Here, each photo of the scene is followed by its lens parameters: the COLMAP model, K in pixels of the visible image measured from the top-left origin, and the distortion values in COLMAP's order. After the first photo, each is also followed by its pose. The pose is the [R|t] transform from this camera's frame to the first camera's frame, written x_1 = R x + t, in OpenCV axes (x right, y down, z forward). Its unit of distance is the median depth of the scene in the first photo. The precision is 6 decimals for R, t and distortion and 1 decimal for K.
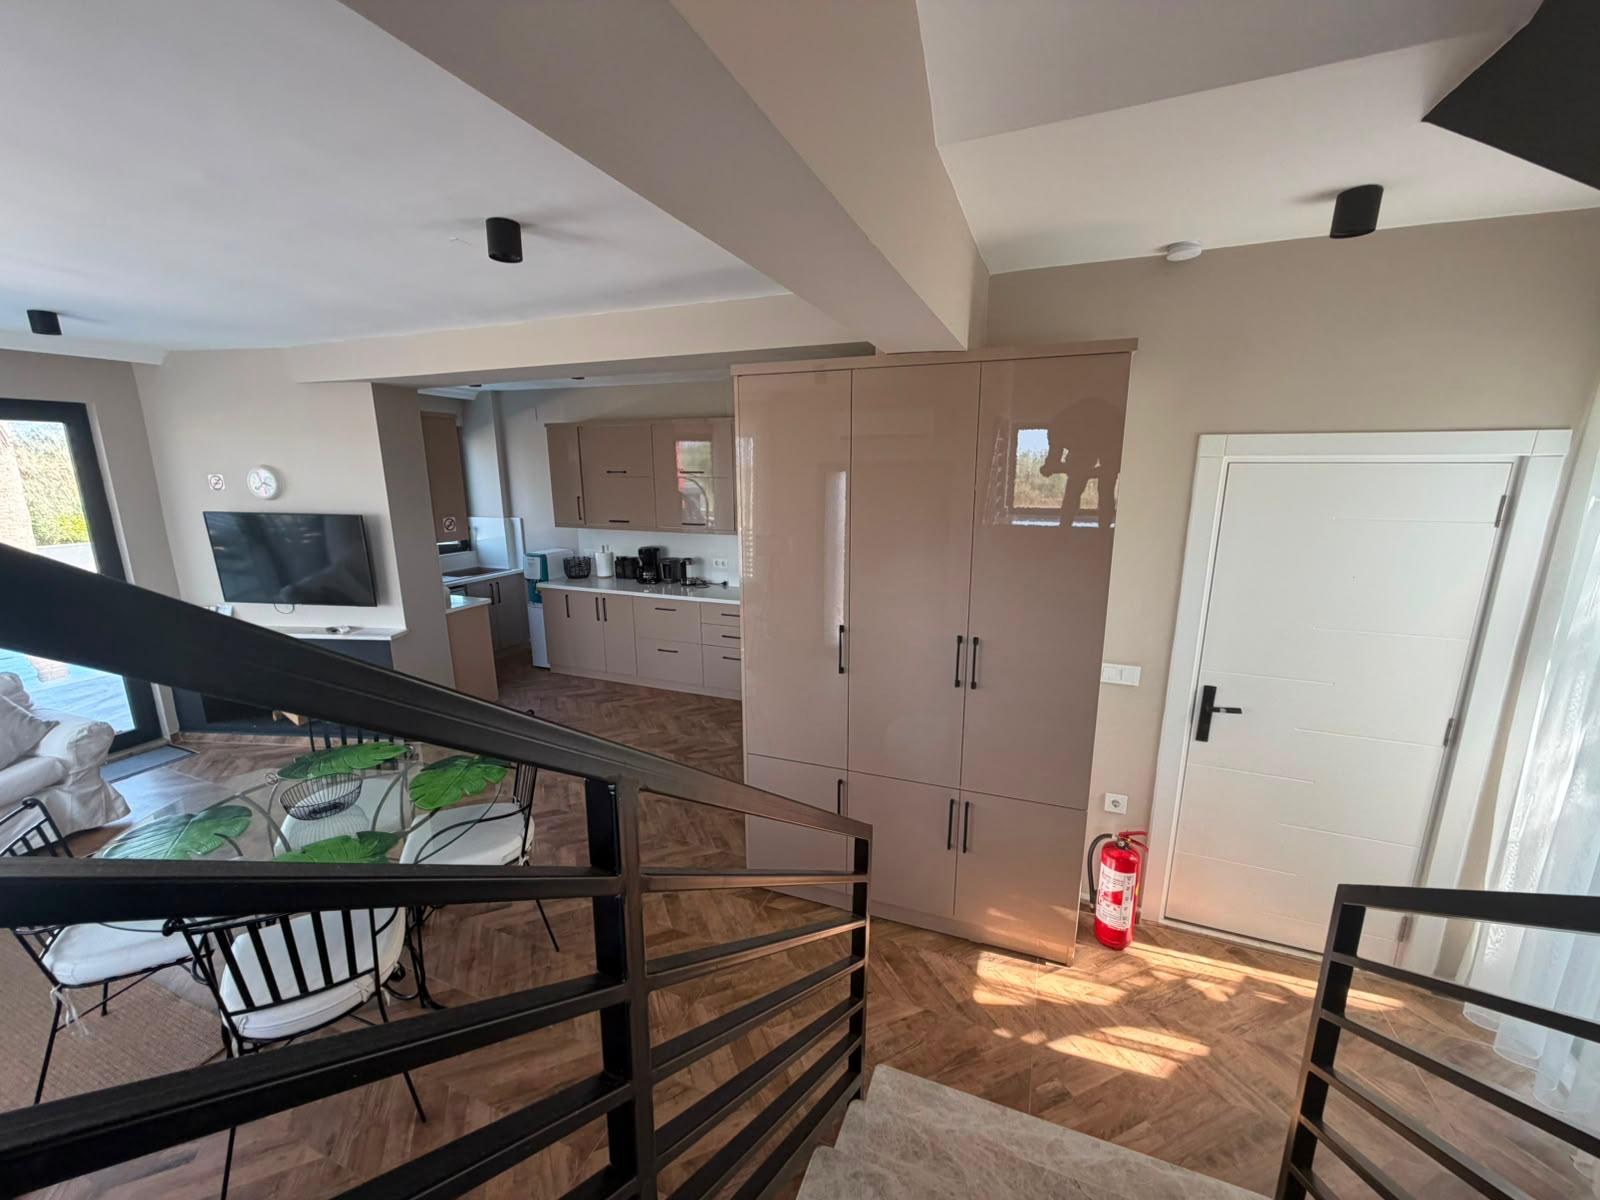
lens RADIAL K [[640.6, 0, 801.8], [0, 640.6, 600.5], [0, 0, 1]] dist [0.002994, 0.000189]
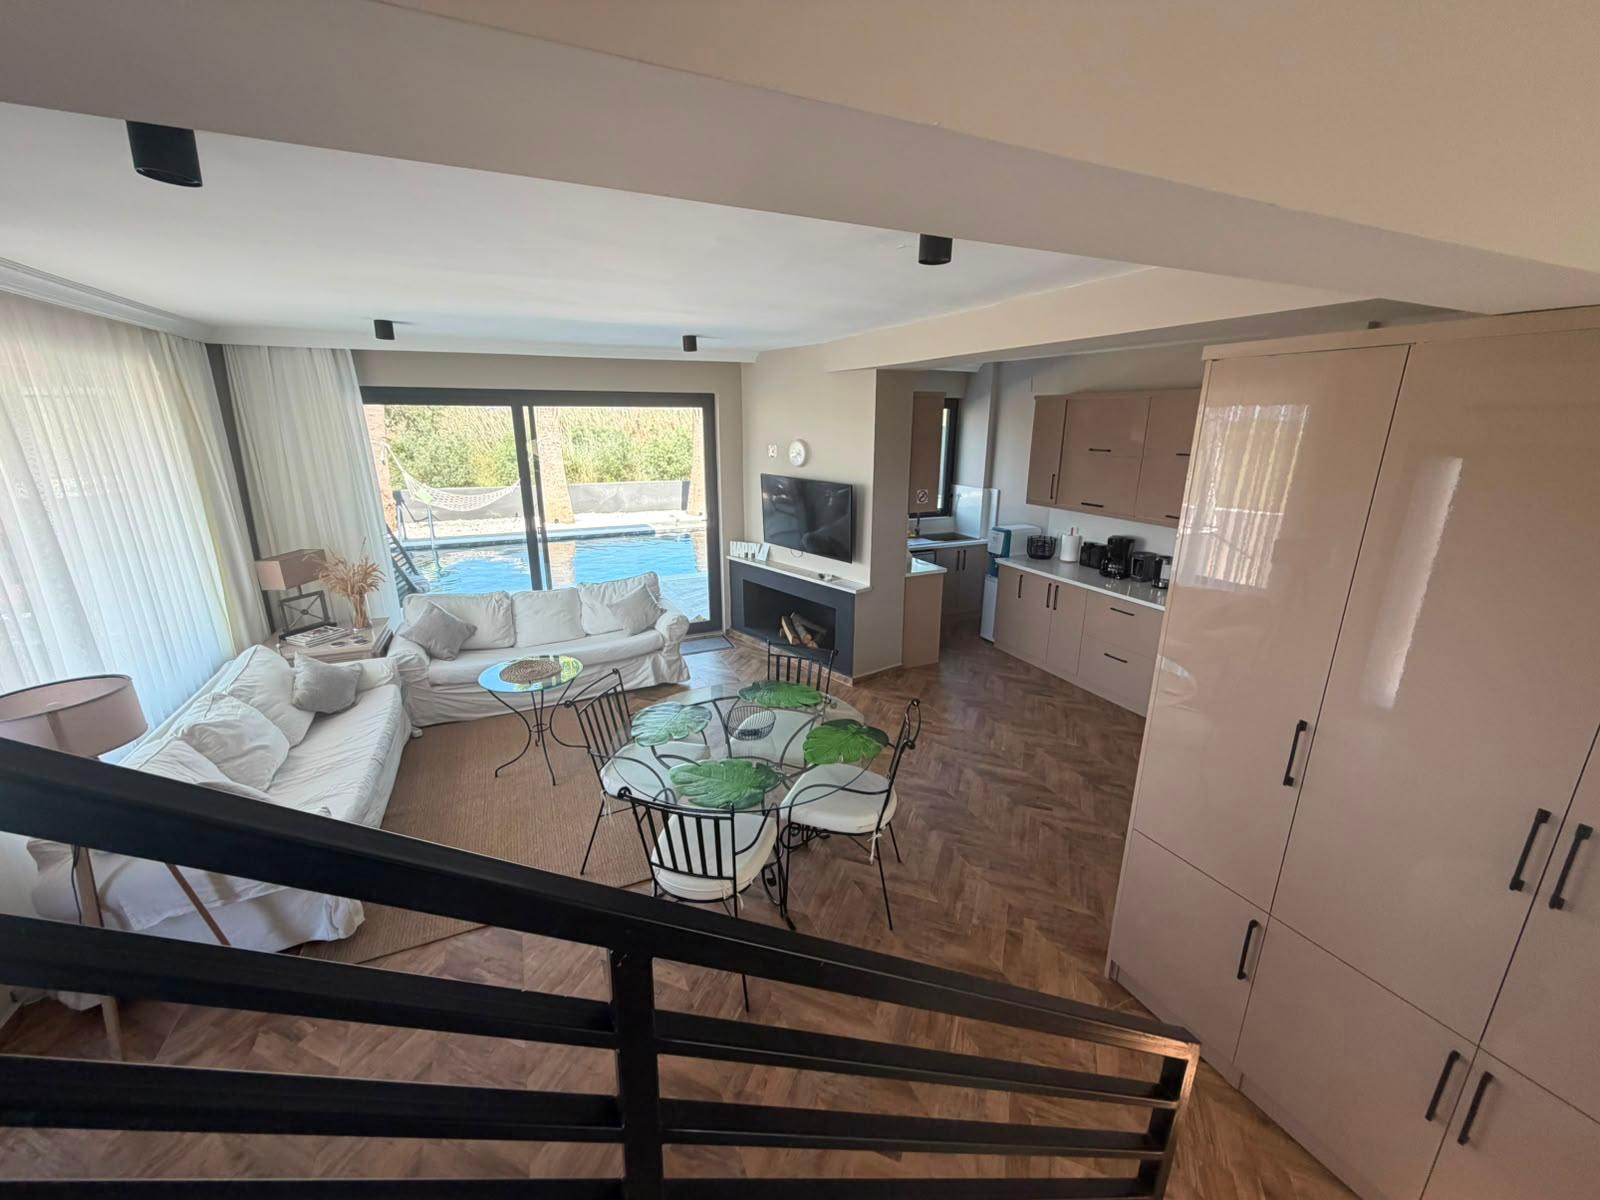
lens RADIAL K [[640.6, 0, 811.9], [0, 640.6, 598.0], [0, 0, 1]] dist [0.002994, 0.000189]
pose [[0.720829, 0.198557, -0.664064, 0.076161], [-0.151904, 0.980053, 0.128149, -0.066990], [0.676262, 0.008500, 0.736612, 0.086076]]
